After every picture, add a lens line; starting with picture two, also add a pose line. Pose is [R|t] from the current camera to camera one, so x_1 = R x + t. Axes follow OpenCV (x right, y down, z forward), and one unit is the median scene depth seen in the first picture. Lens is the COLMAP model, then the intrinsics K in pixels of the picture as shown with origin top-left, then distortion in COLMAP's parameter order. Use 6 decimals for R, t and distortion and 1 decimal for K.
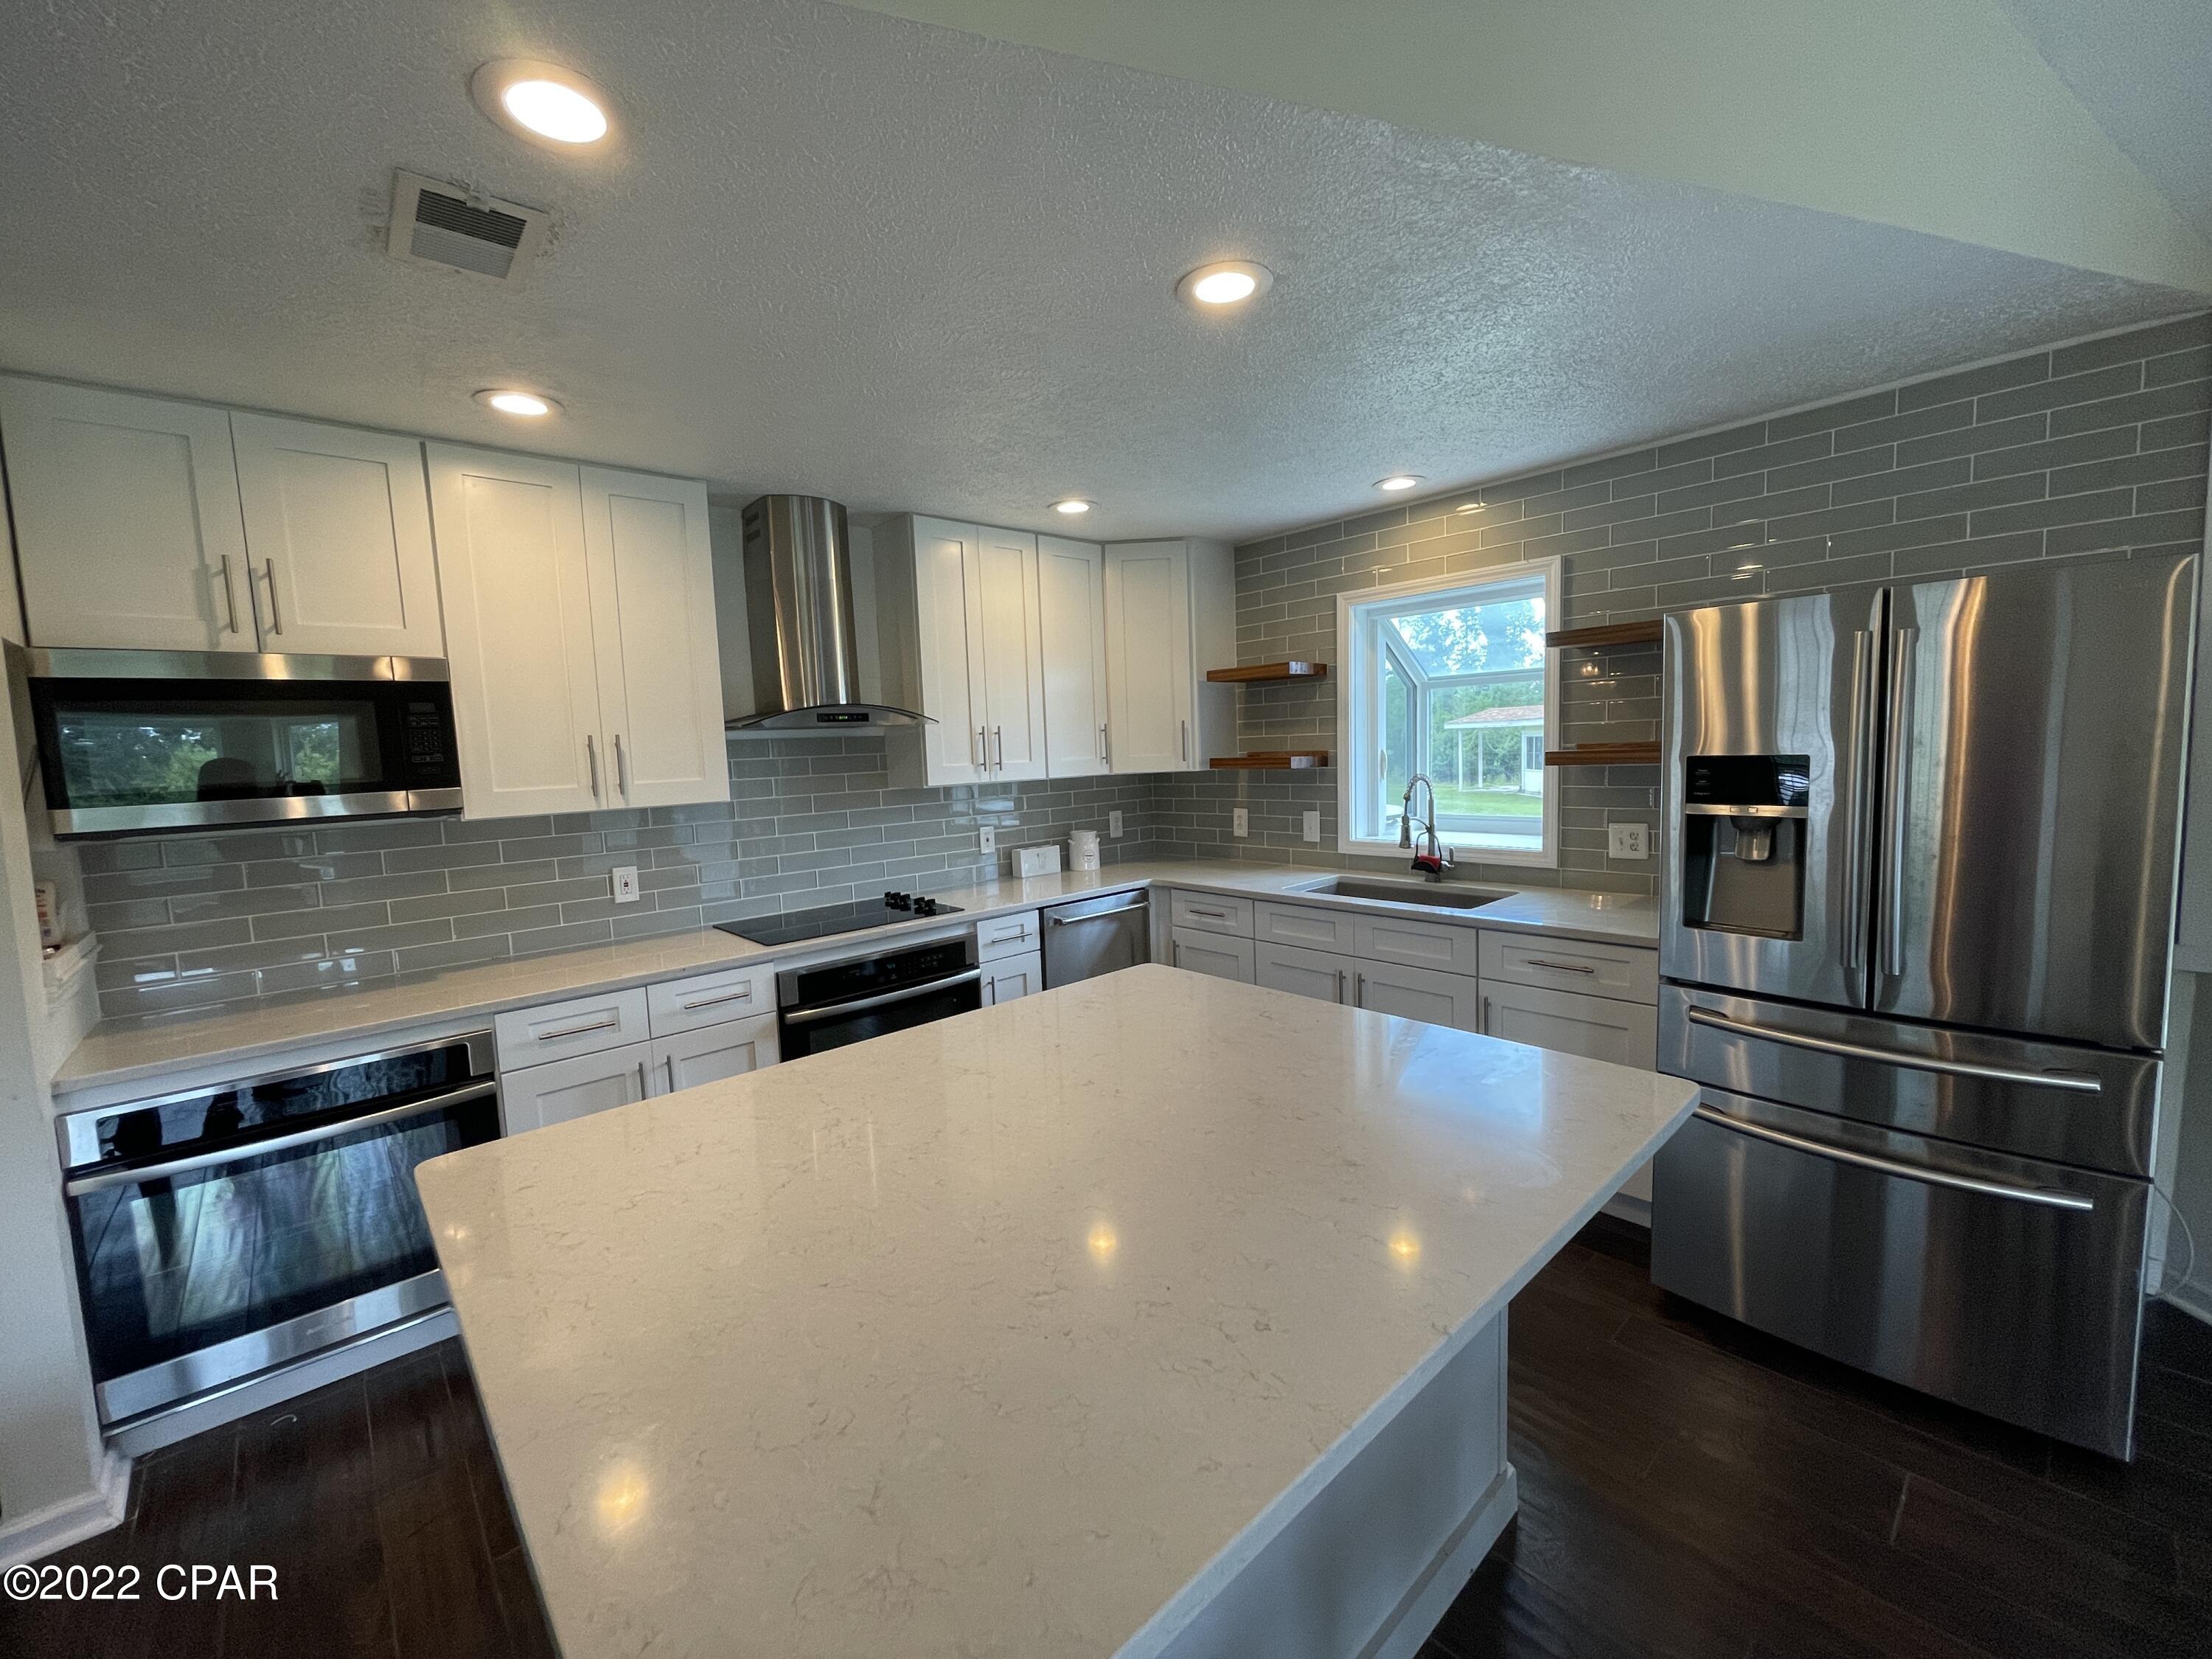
lens RADIAL K [[901.5, 0, 1099.2], [0, 901.5, 824.3], [0, 0, 1]] dist [-0.001577, 0.000071]
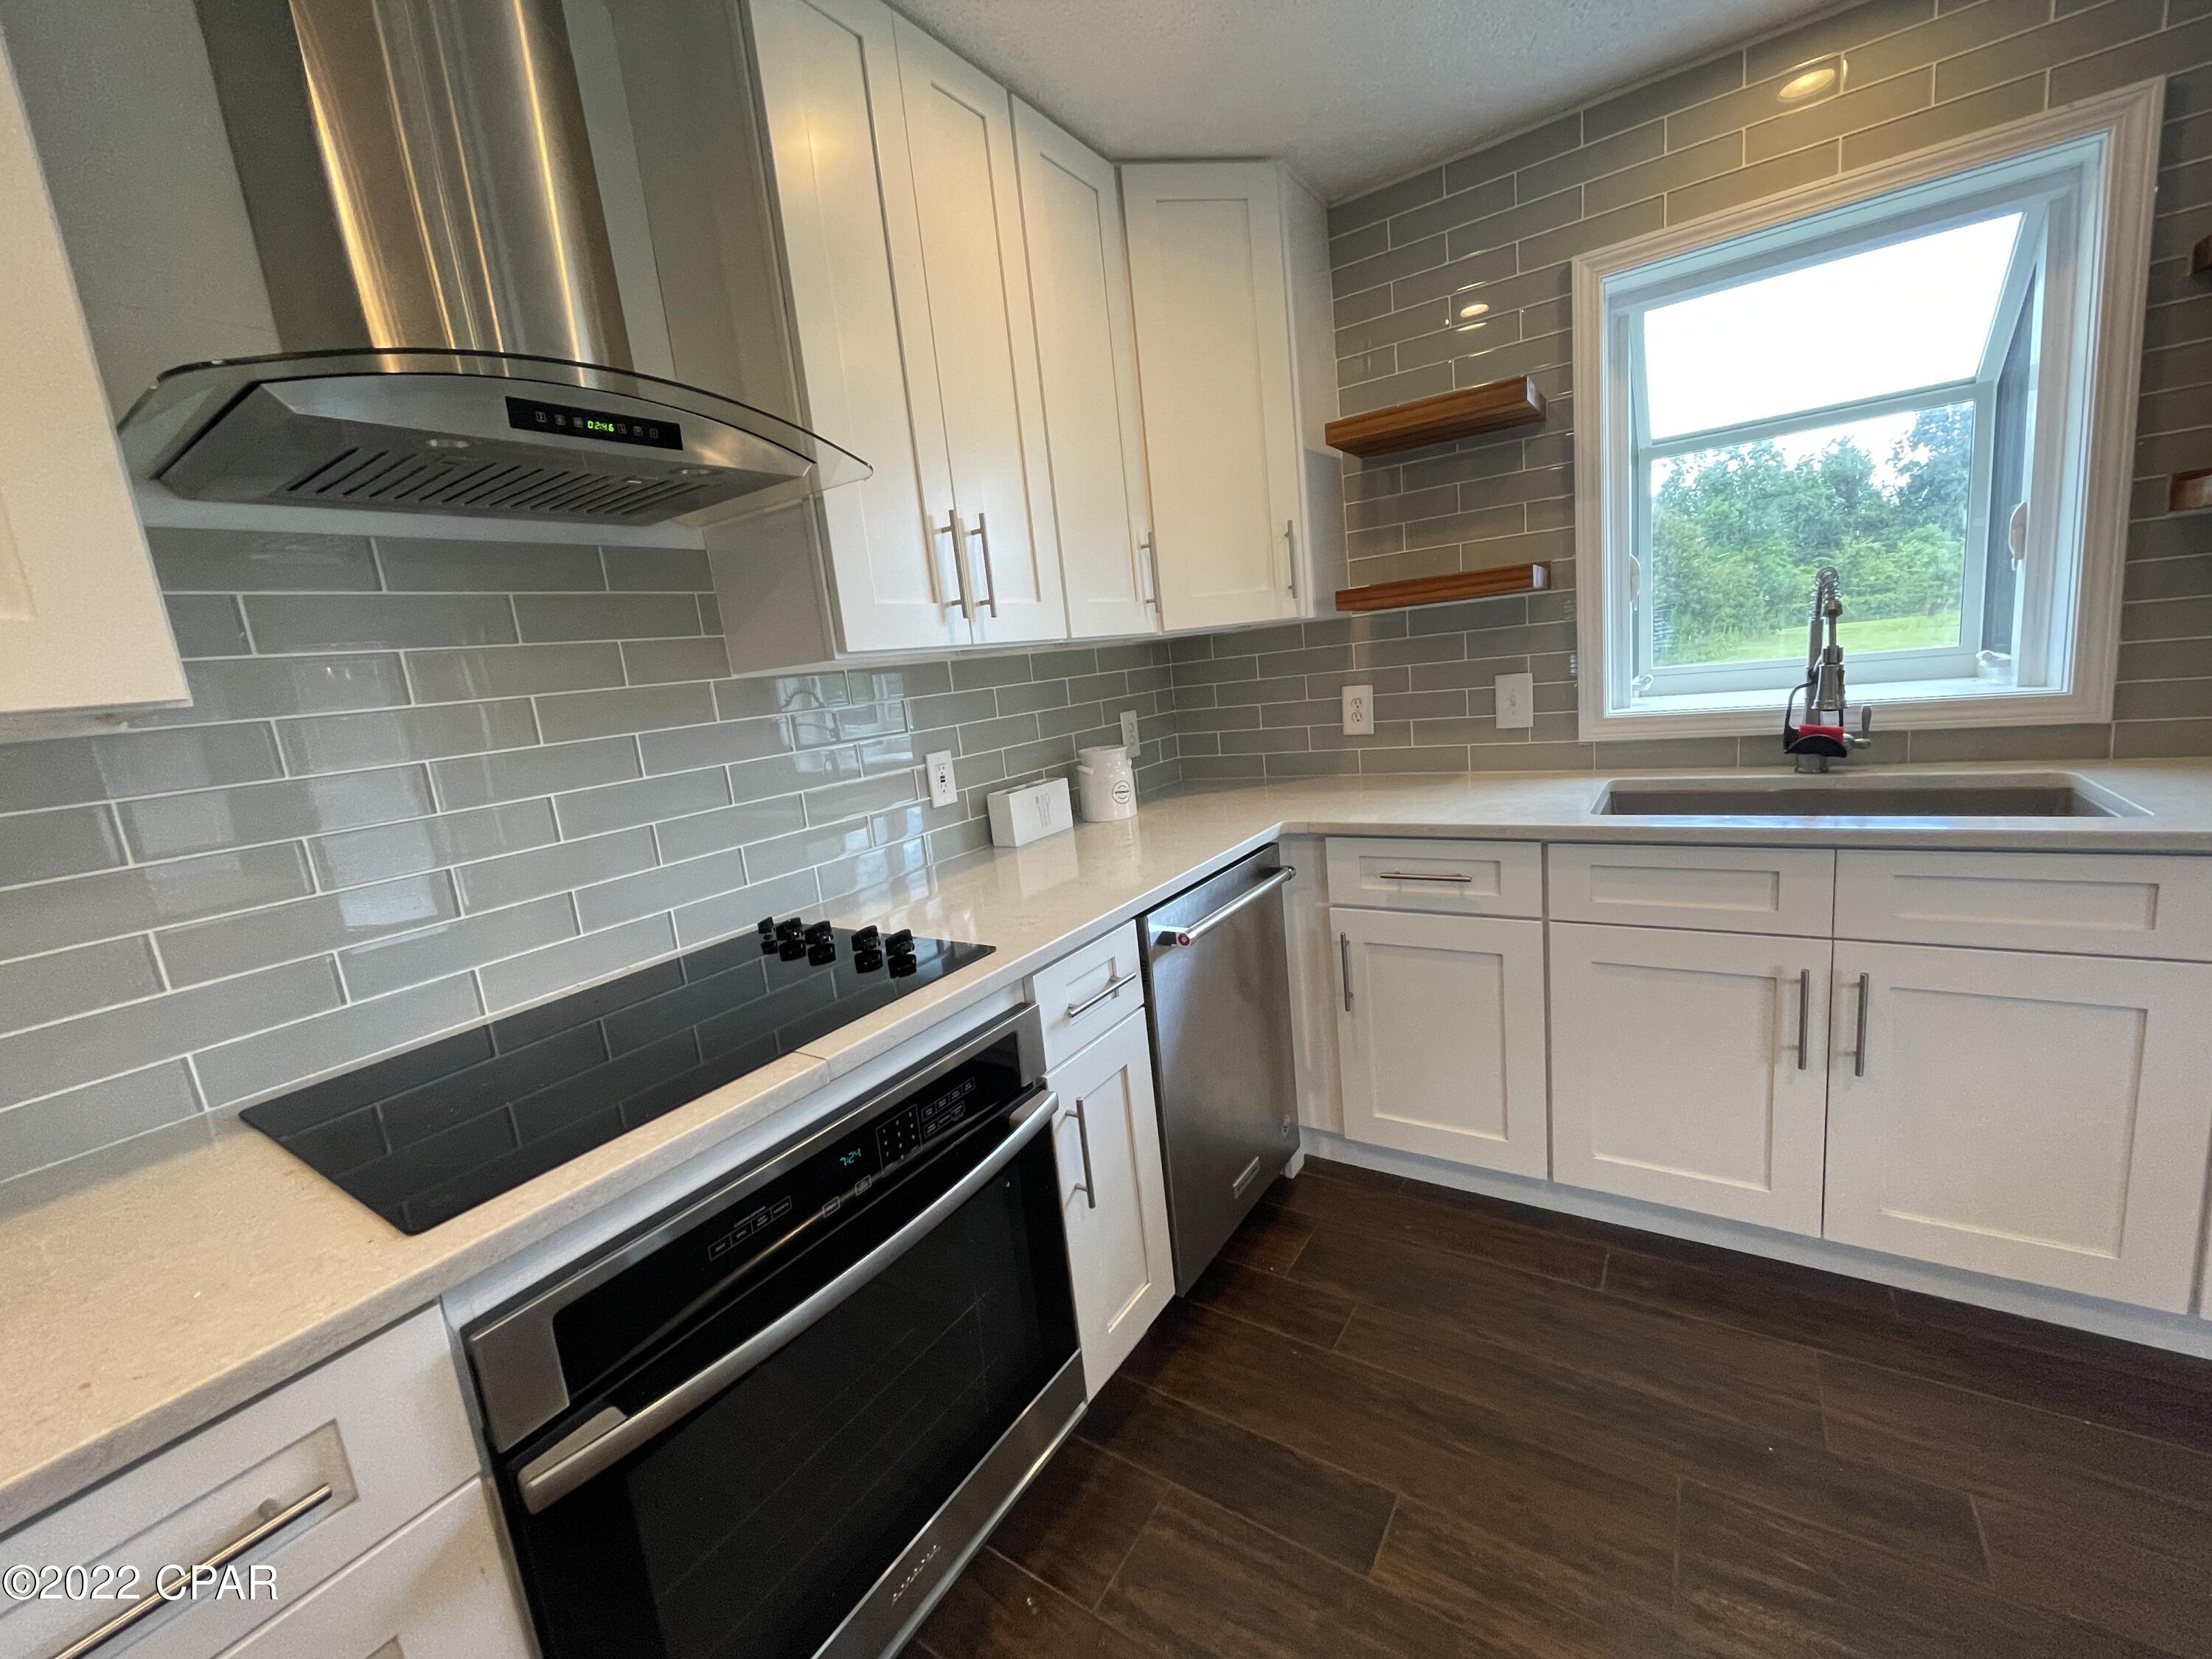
lens RADIAL K [[901.5, 0, 1099.2], [0, 901.5, 824.3], [0, 0, 1]] dist [-0.001577, 0.000071]
pose [[0.968226, -0.105514, 0.226726, -0.196322], [0.089264, 0.992726, 0.080793, 0.012331], [-0.233601, -0.057987, 0.970602, 0.629248]]
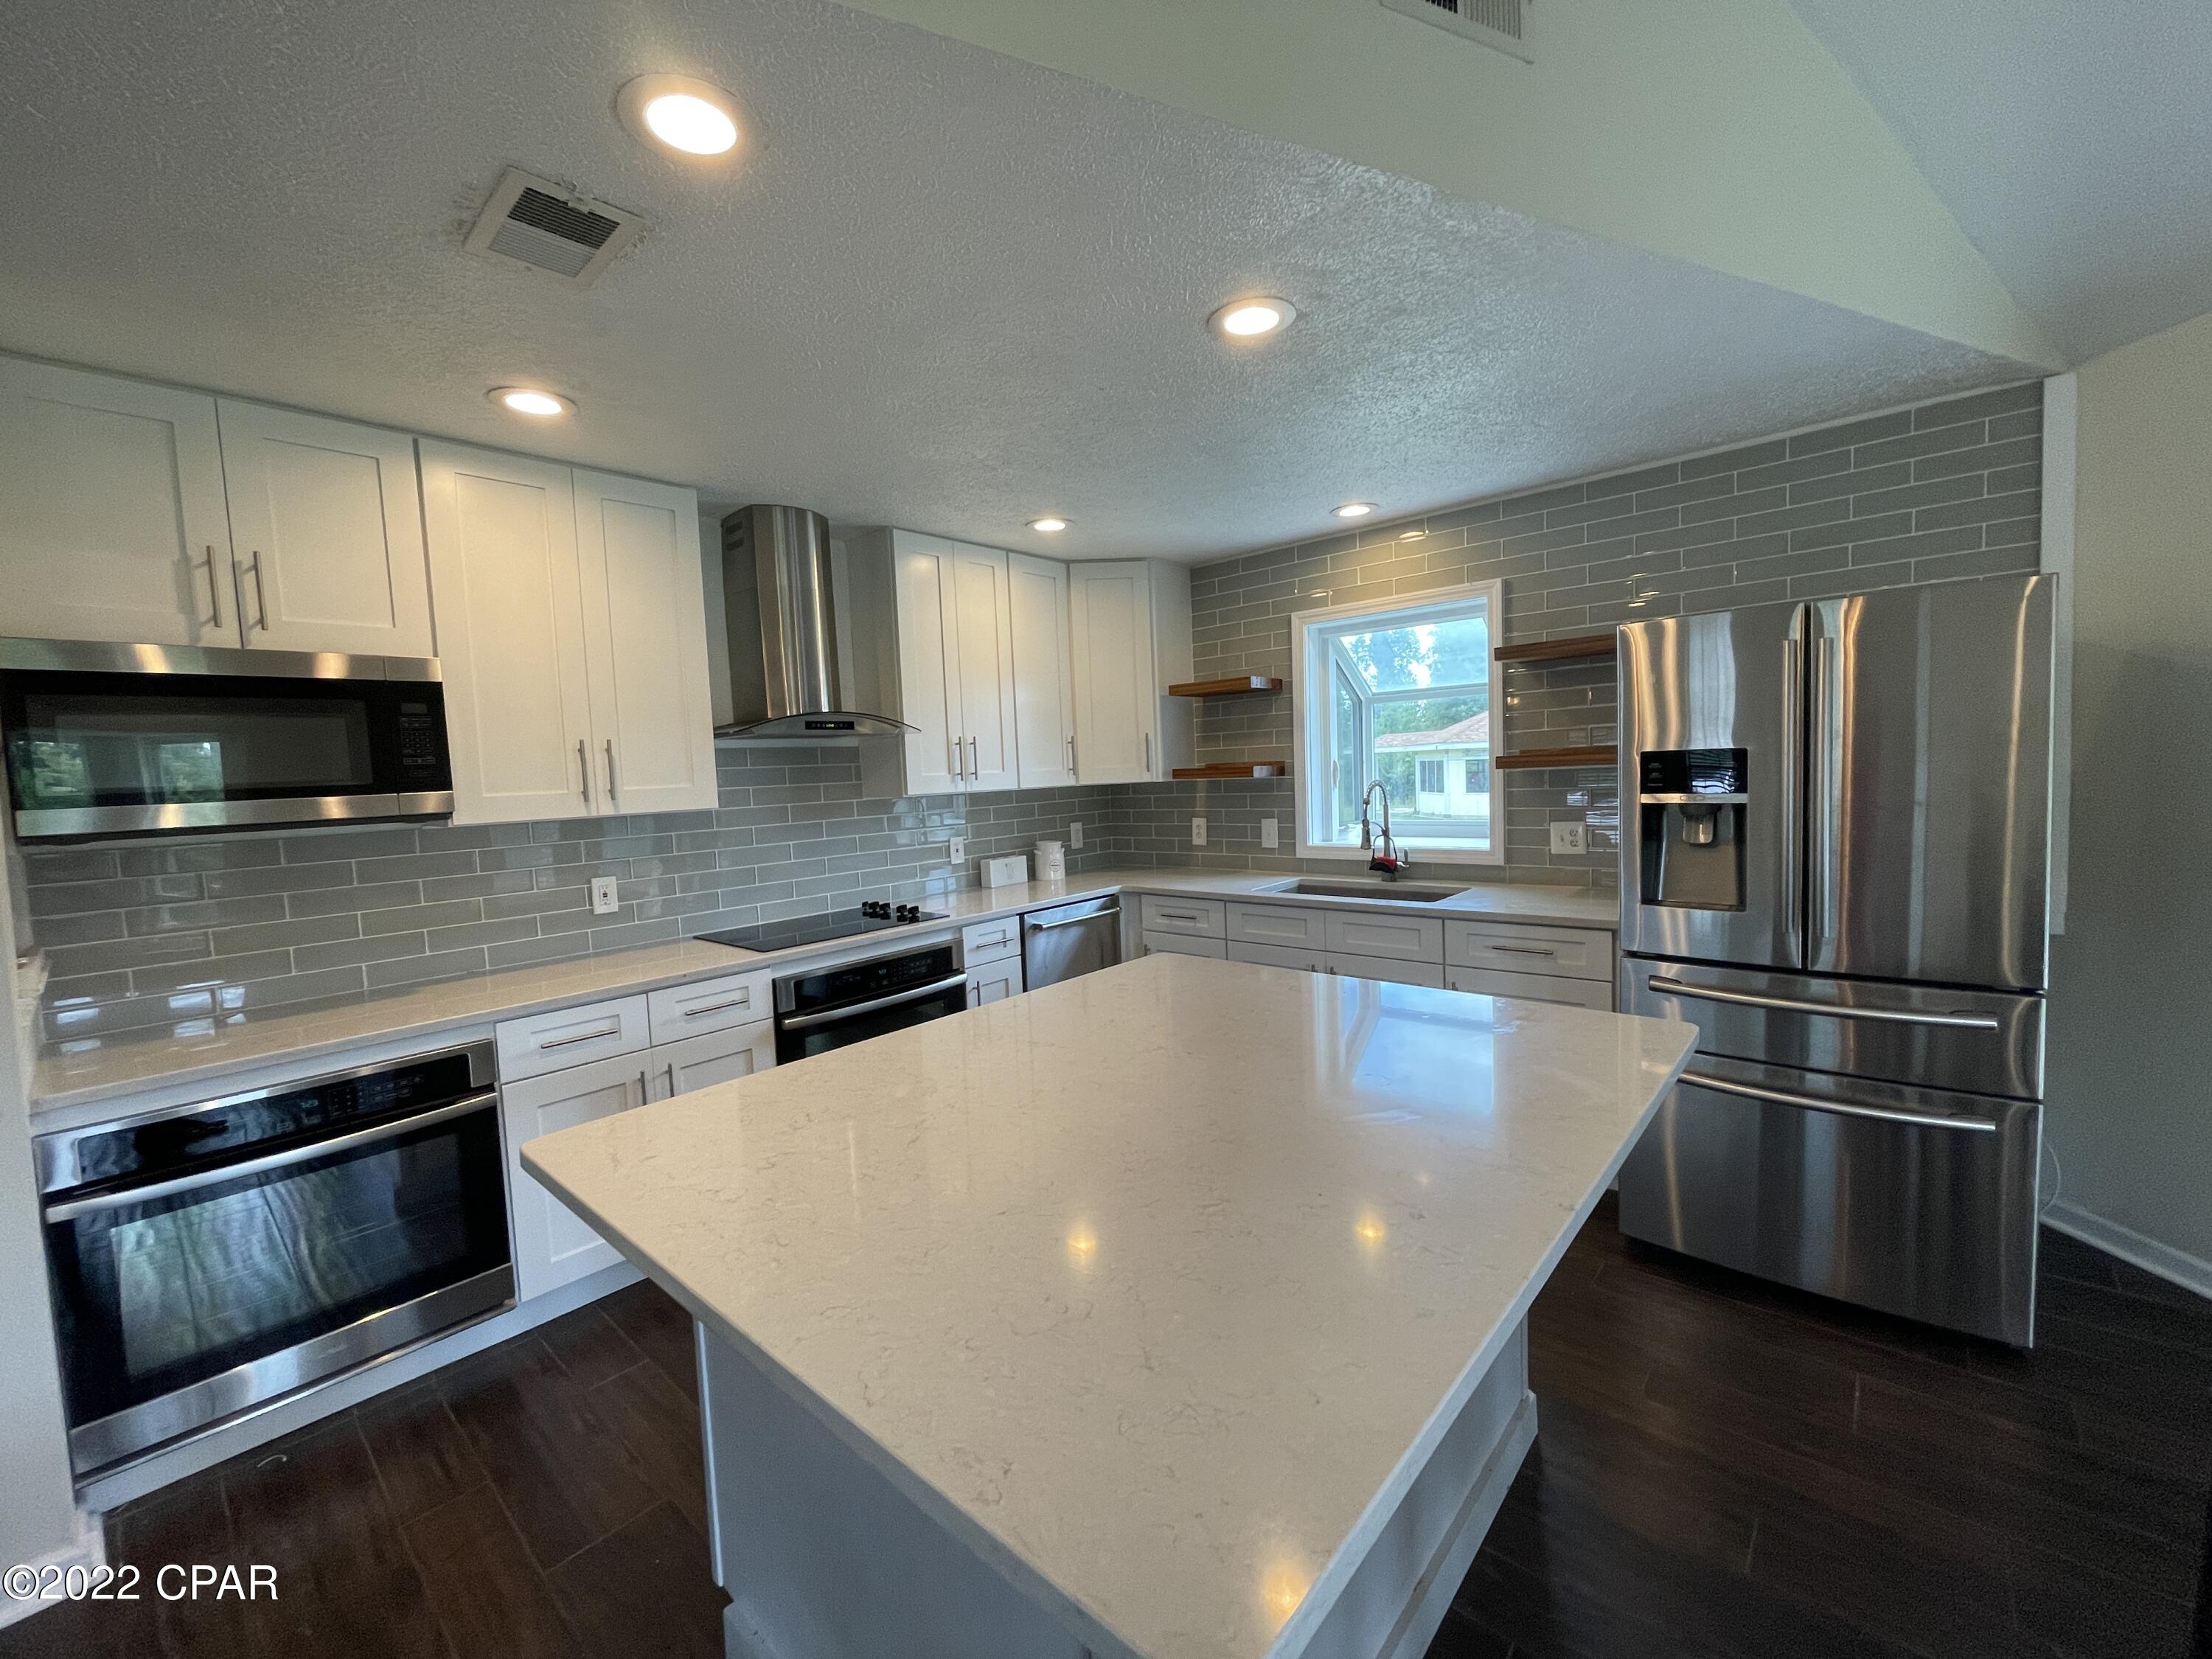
lens RADIAL K [[901.5, 0, 1099.2], [0, 901.5, 824.3], [0, 0, 1]] dist [-0.001577, 0.000071]
pose [[0.994310, -0.010559, 0.106002, -0.091522], [0.013763, 0.999469, -0.029543, 0.025276], [-0.105633, 0.030834, 0.993927, -0.028231]]
